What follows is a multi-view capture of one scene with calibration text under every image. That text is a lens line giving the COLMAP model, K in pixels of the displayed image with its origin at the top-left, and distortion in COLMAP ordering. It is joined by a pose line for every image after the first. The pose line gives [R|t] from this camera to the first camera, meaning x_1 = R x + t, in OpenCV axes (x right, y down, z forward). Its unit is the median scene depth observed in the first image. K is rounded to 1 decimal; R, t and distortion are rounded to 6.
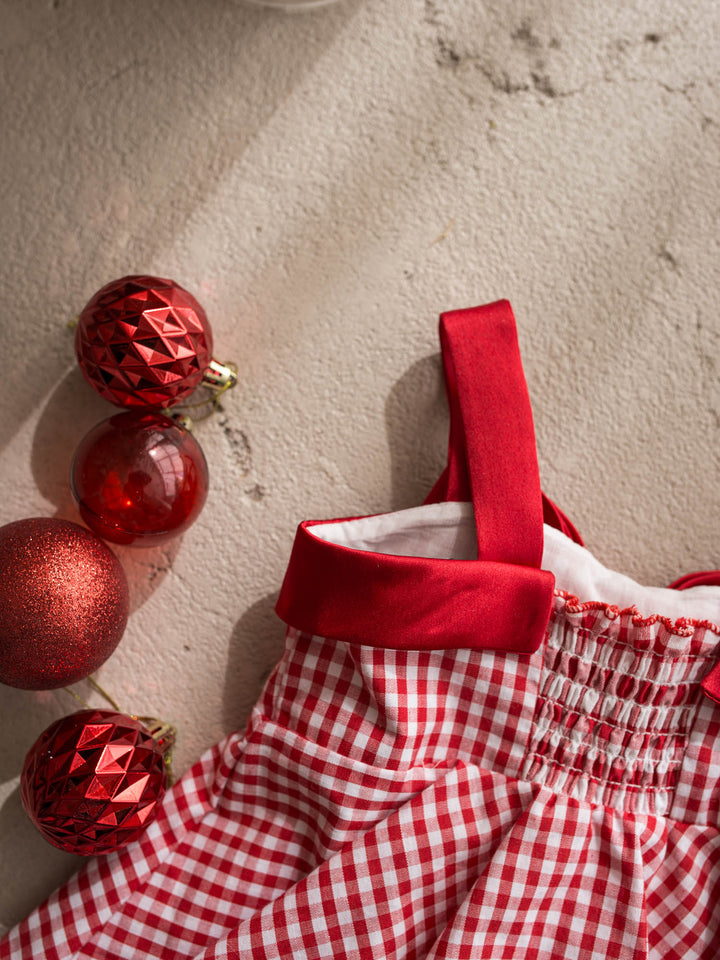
lens RADIAL K [[873.0, 0, 370.1], [0, 873.0, 493.9], [0, 0, 1]] dist [-0.068729, 0.070658]
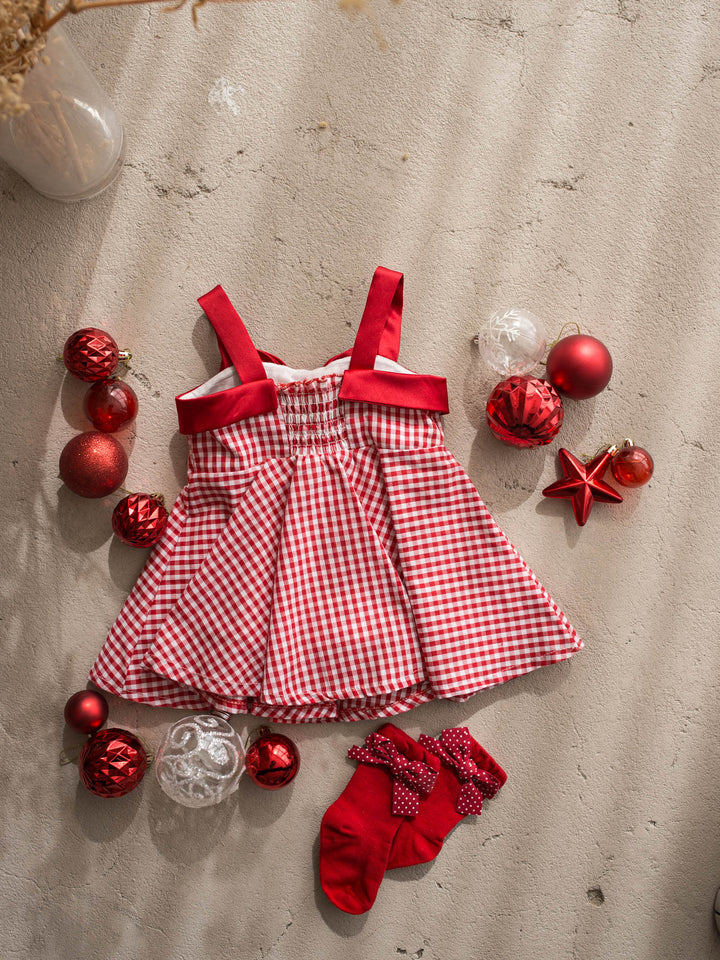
lens RADIAL K [[880.9, 0, 363.9], [0, 880.9, 436.3], [0, 0, 1]] dist [-0.058271, 0.024379]
pose [[0.925149, -0.377339, 0.041403, 0.290198], [0.374399, 0.925020, 0.064524, 0.184098], [-0.062646, -0.044193, 0.997057, -1.666370]]
